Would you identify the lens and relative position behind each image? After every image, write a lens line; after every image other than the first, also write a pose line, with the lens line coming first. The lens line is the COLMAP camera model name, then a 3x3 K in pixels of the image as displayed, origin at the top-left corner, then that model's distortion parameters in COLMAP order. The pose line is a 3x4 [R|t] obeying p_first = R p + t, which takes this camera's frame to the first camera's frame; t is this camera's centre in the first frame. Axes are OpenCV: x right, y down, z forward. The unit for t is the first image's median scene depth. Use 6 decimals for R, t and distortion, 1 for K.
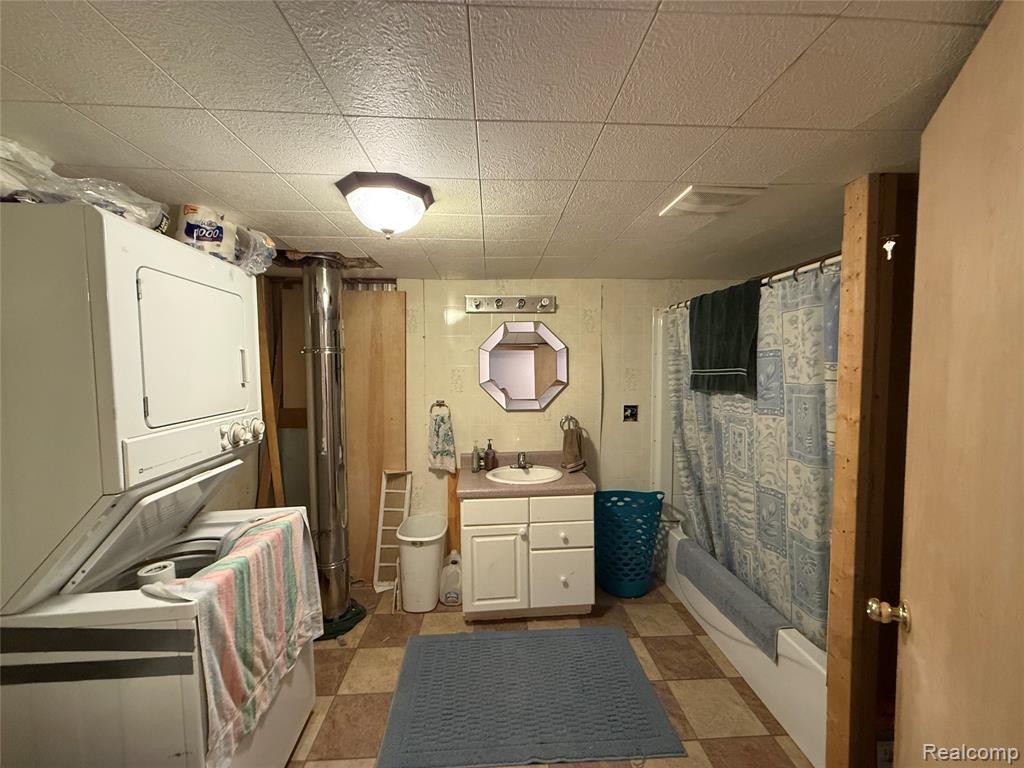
lens RADIAL K [[407.7, 0, 512.0], [0, 407.7, 385.5], [0, 0, 1]] dist [0.004476, -0.002590]
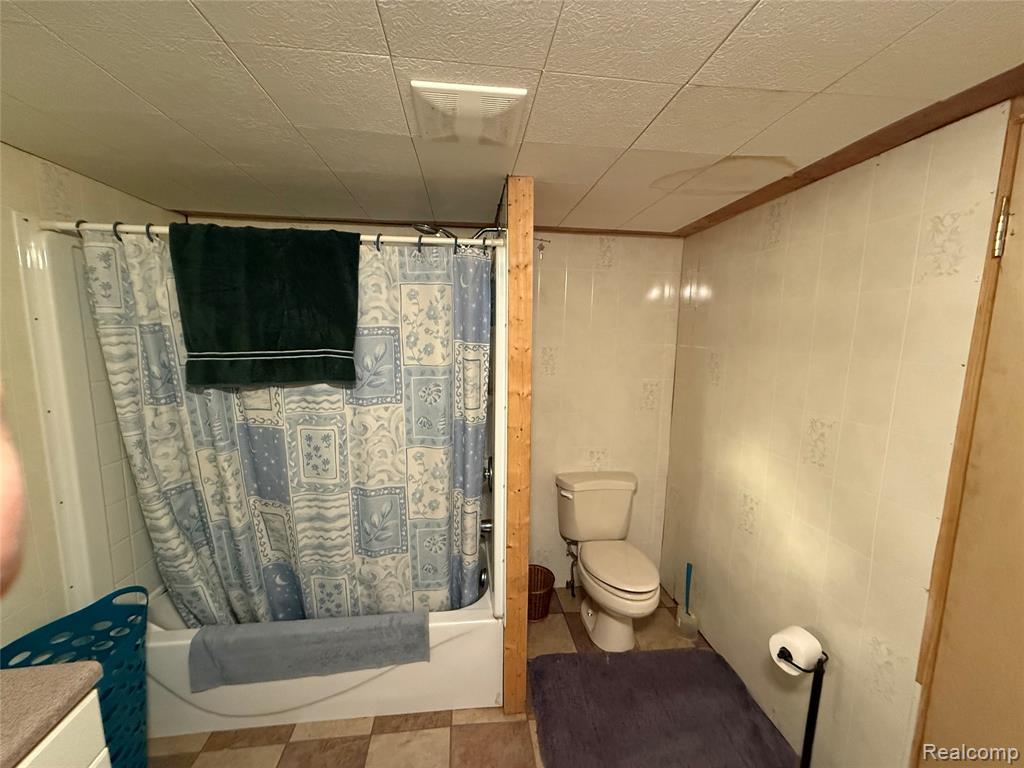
lens RADIAL K [[407.7, 0, 510.1], [0, 407.7, 386.2], [0, 0, 1]] dist [0.004476, -0.002590]
pose [[-0.054643, -0.123155, 0.990882, -0.205522], [0.041783, 0.991213, 0.125500, -0.057091], [-0.997631, 0.048260, -0.049017, 0.742018]]
